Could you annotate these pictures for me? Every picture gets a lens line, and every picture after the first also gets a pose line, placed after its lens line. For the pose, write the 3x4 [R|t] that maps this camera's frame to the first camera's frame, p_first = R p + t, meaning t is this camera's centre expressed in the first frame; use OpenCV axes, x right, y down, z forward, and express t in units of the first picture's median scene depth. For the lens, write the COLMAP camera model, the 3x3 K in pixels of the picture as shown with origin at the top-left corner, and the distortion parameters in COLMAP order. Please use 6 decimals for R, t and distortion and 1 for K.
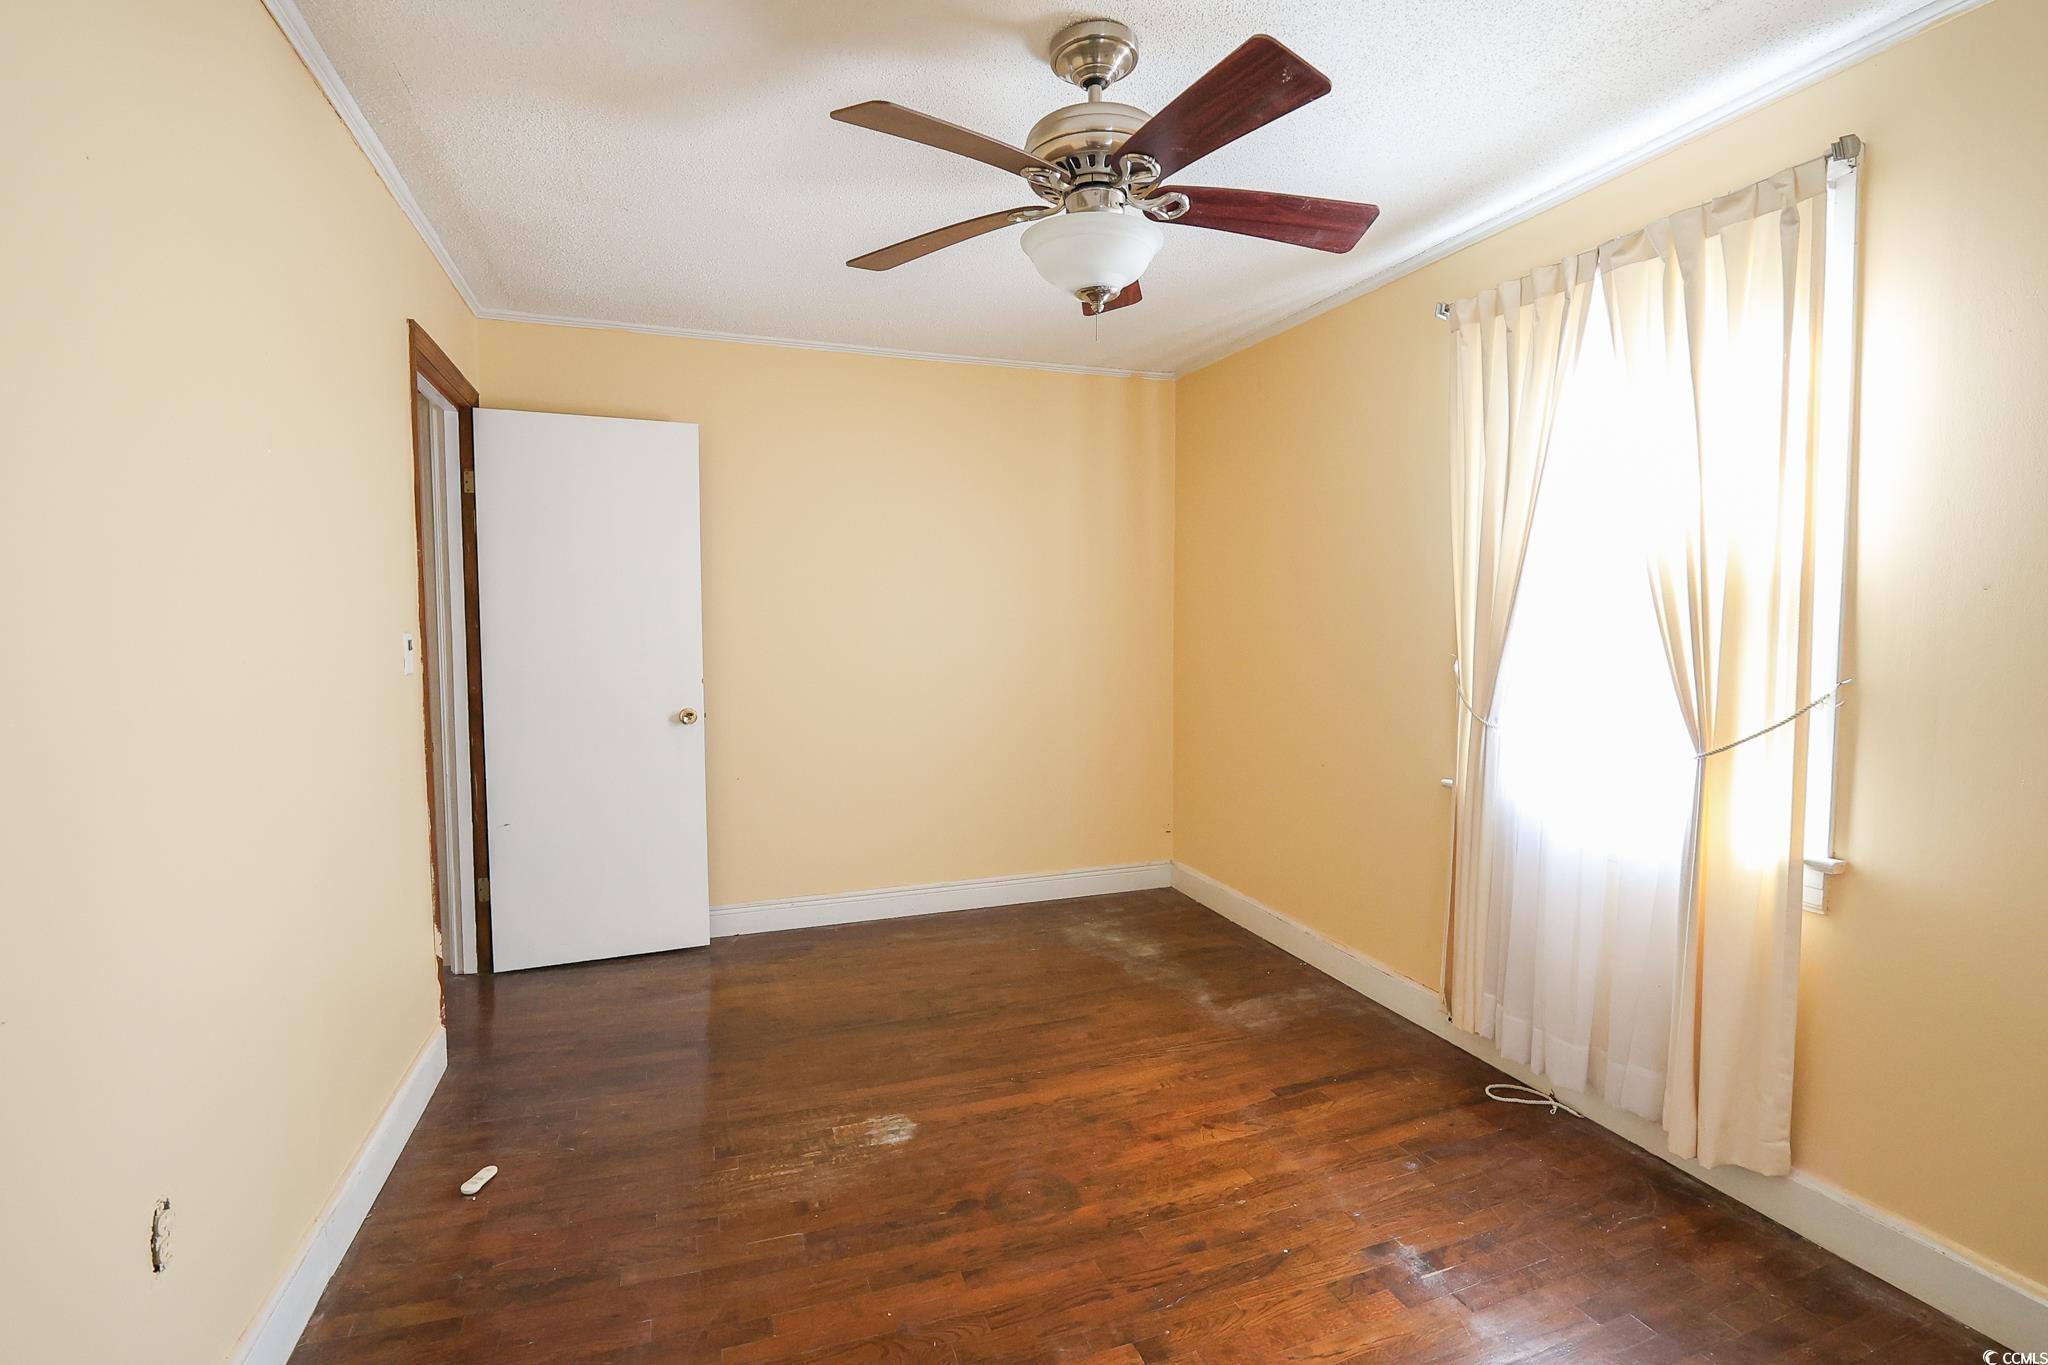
lens RADIAL K [[956.3, 0, 1028.9], [0, 956.3, 665.9], [0, 0, 1]] dist [-0.004260, 0.001000]
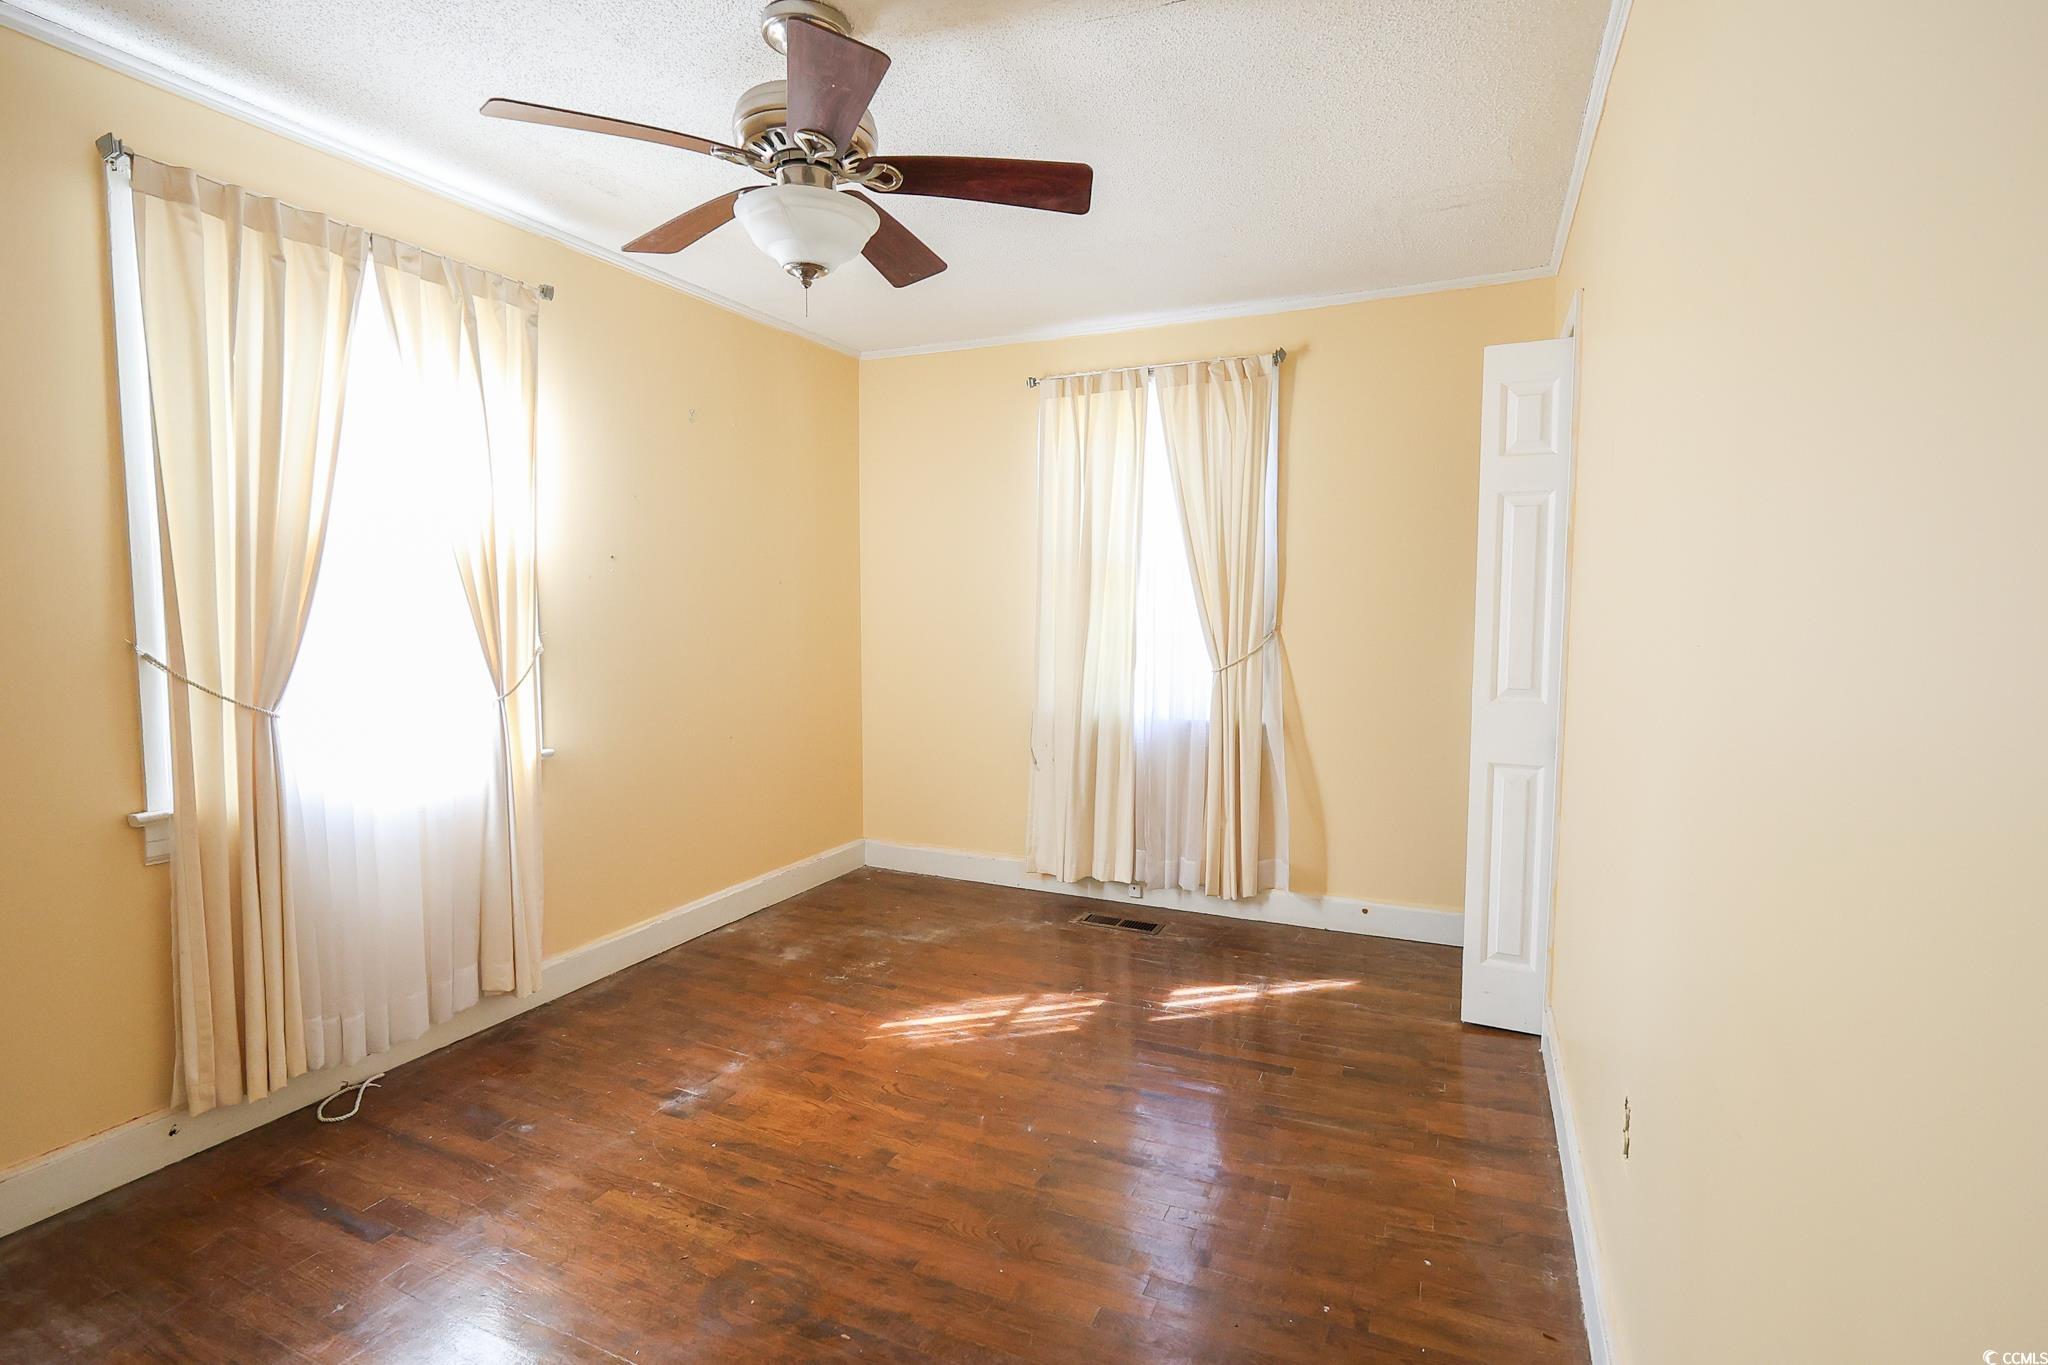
lens RADIAL K [[956.3, 0, 1028.9], [0, 956.3, 665.9], [0, 0, 1]] dist [-0.004260, 0.001000]
pose [[-0.709038, -0.049289, 0.703446, -0.741136], [0.031026, 0.994408, 0.100949, -0.060042], [-0.704488, 0.093402, -0.703543, 1.418805]]
